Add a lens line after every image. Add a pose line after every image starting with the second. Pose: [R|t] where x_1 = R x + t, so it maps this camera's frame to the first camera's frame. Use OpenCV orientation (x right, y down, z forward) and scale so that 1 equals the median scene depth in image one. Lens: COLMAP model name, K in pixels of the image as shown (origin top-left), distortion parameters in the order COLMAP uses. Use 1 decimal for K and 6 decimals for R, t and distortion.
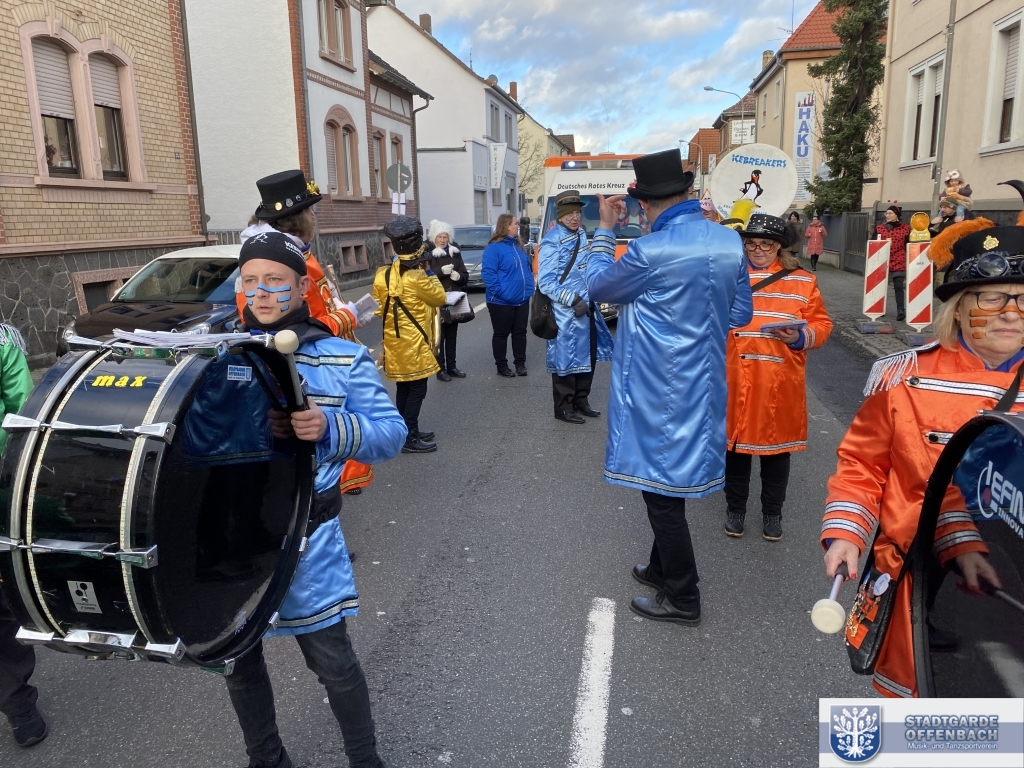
lens RADIAL K [[779.4, 0, 506.5], [0, 779.4, 369.4], [0, 0, 1]] dist [0.028041, -0.025056]
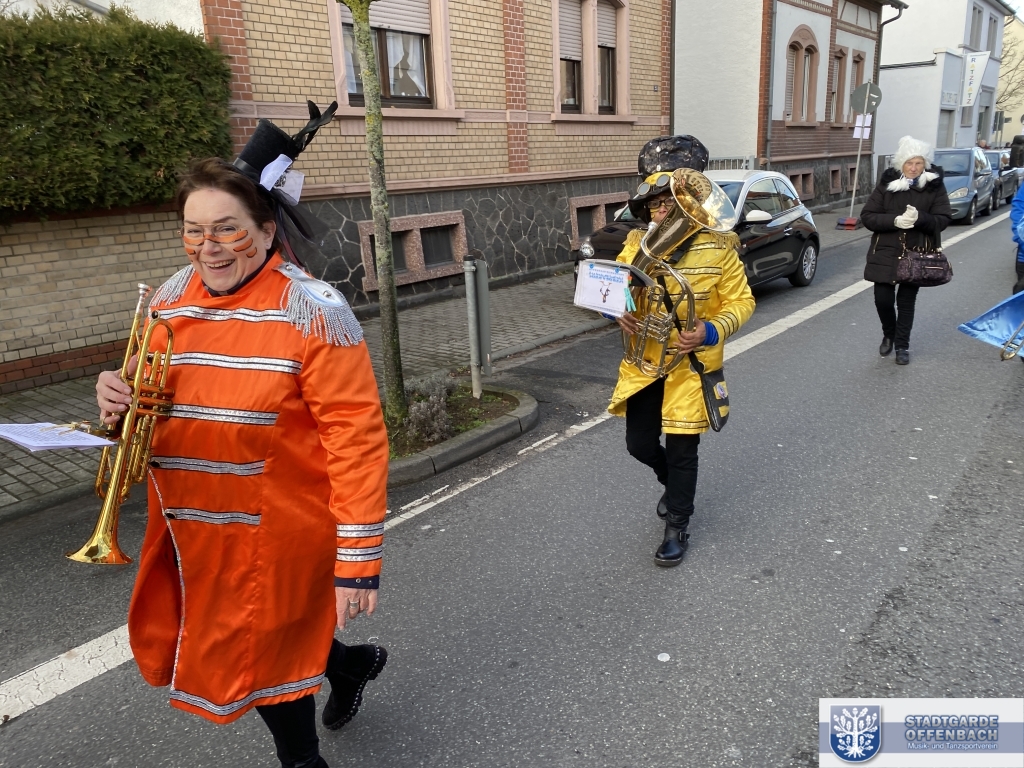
lens RADIAL K [[783.1, 0, 503.5], [0, 783.1, 370.7], [0, 0, 1]] dist [0.031132, -0.031426]
pose [[0.873682, 0.110473, -0.473788, -0.035453], [-0.071568, 0.992466, 0.099440, 0.013791], [0.481204, -0.052971, 0.875007, -0.046951]]
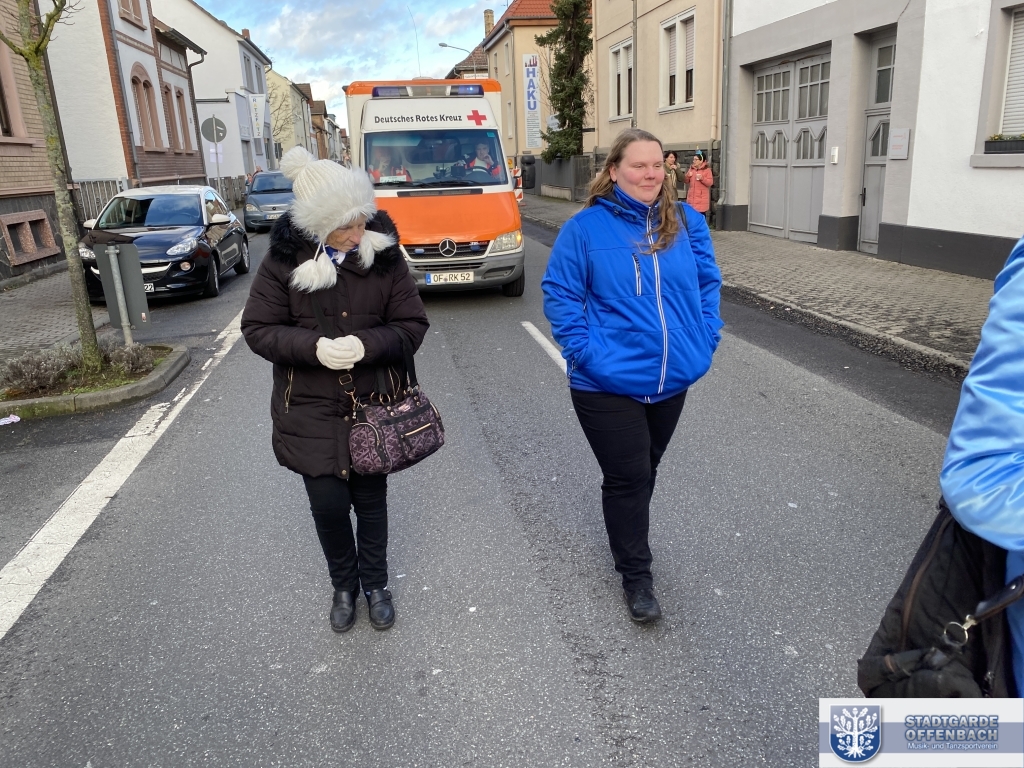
lens RADIAL K [[775.2, 0, 521.0], [0, 775.2, 371.7], [0, 0, 1]] dist [0.009752, -0.000308]
pose [[0.937741, -0.110650, 0.329238, -0.131812], [0.088585, 0.992743, 0.081330, 0.051270], [-0.335848, -0.047101, 0.940738, -0.232400]]
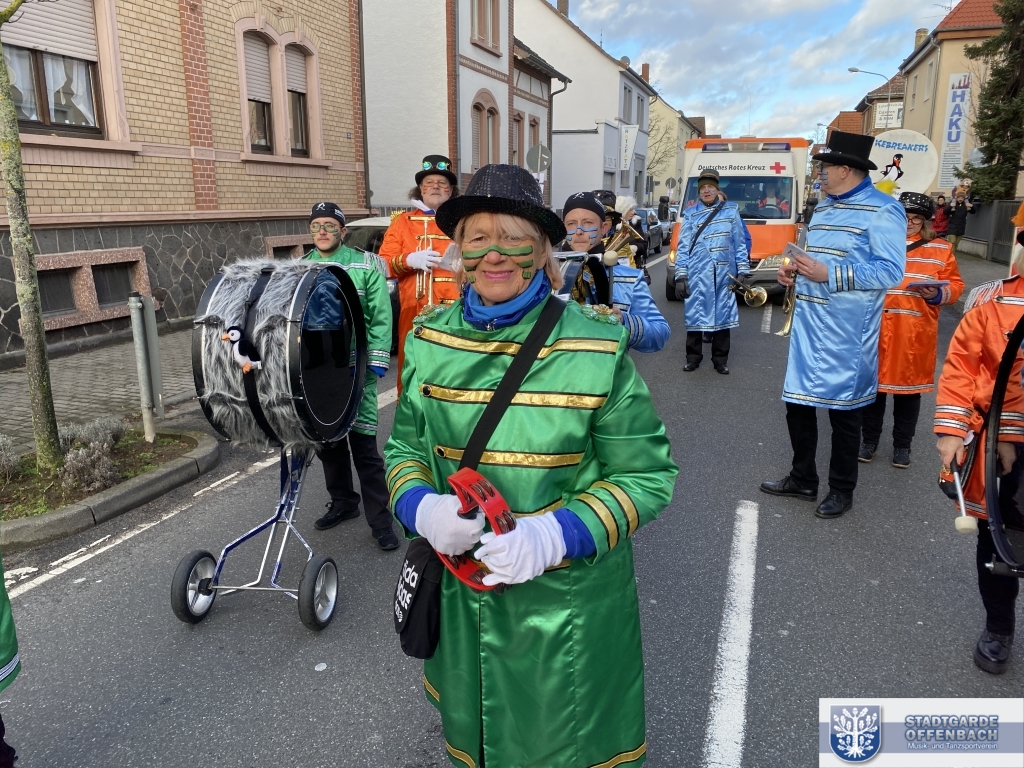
lens RADIAL K [[783.4, 0, 507.3], [0, 783.4, 365.5], [0, 0, 1]] dist [0.021652, -0.013280]
pose [[0.988657, 0.050986, -0.141273, -0.017389], [-0.048760, 0.998626, 0.019174, 0.015033], [0.142056, -0.012068, 0.989785, -0.054891]]
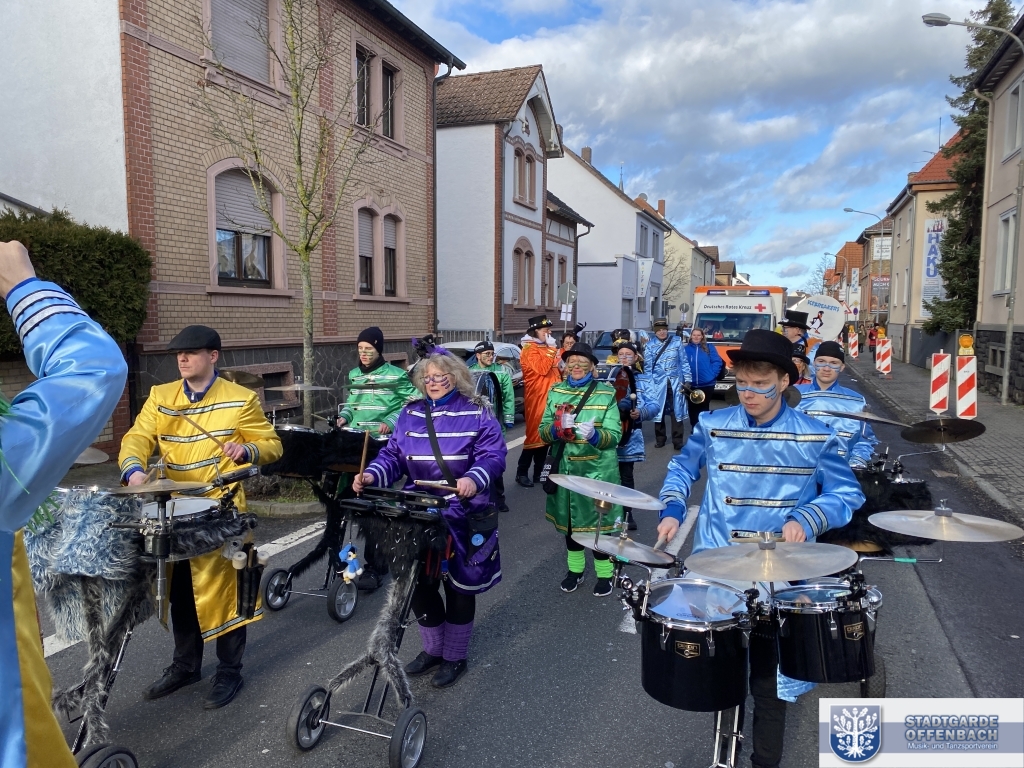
lens RADIAL K [[773.4, 0, 508.6], [0, 773.4, 387.3], [0, 0, 1]] dist [0.096245, -0.143186]
pose [[0.983870, 0.044815, -0.173181, -0.005655], [-0.062548, 0.993186, -0.098337, 0.042365], [0.167594, 0.107583, 0.979968, -0.260644]]
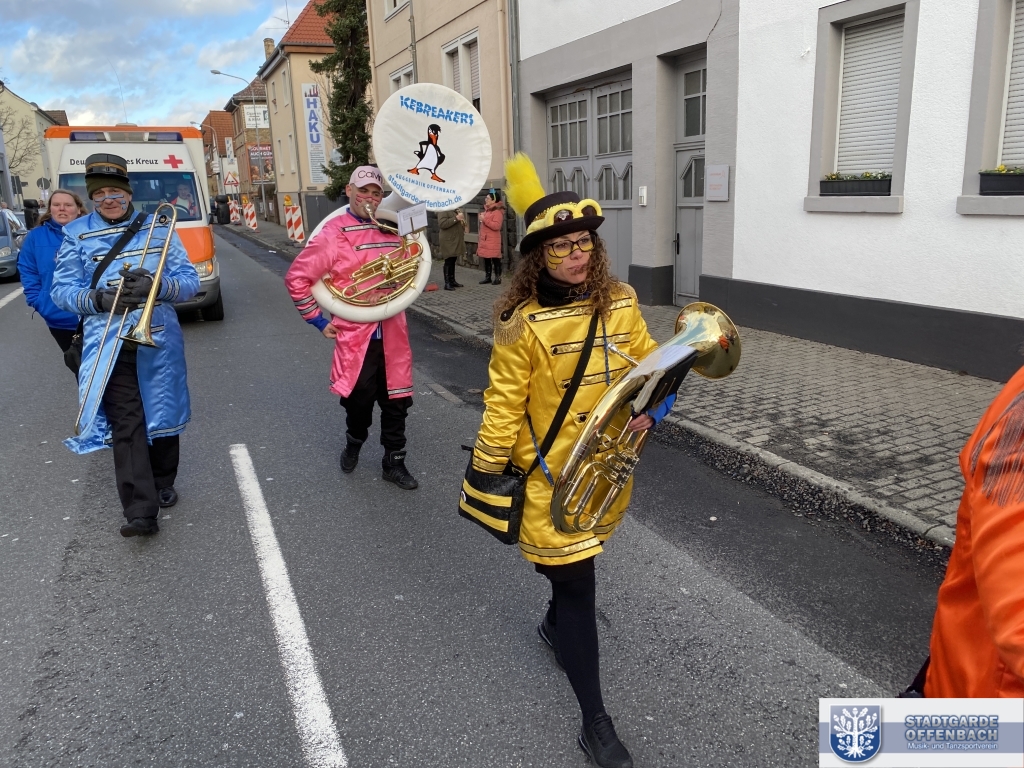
lens RADIAL K [[775.8, 0, 508.5], [0, 775.8, 371.2], [0, 0, 1]] dist [0.016478, -0.008620]
pose [[0.833779, -0.137983, 0.534577, -0.044805], [0.125061, 0.990299, 0.060554, 0.025552], [-0.537747, 0.016366, 0.842947, -0.112216]]
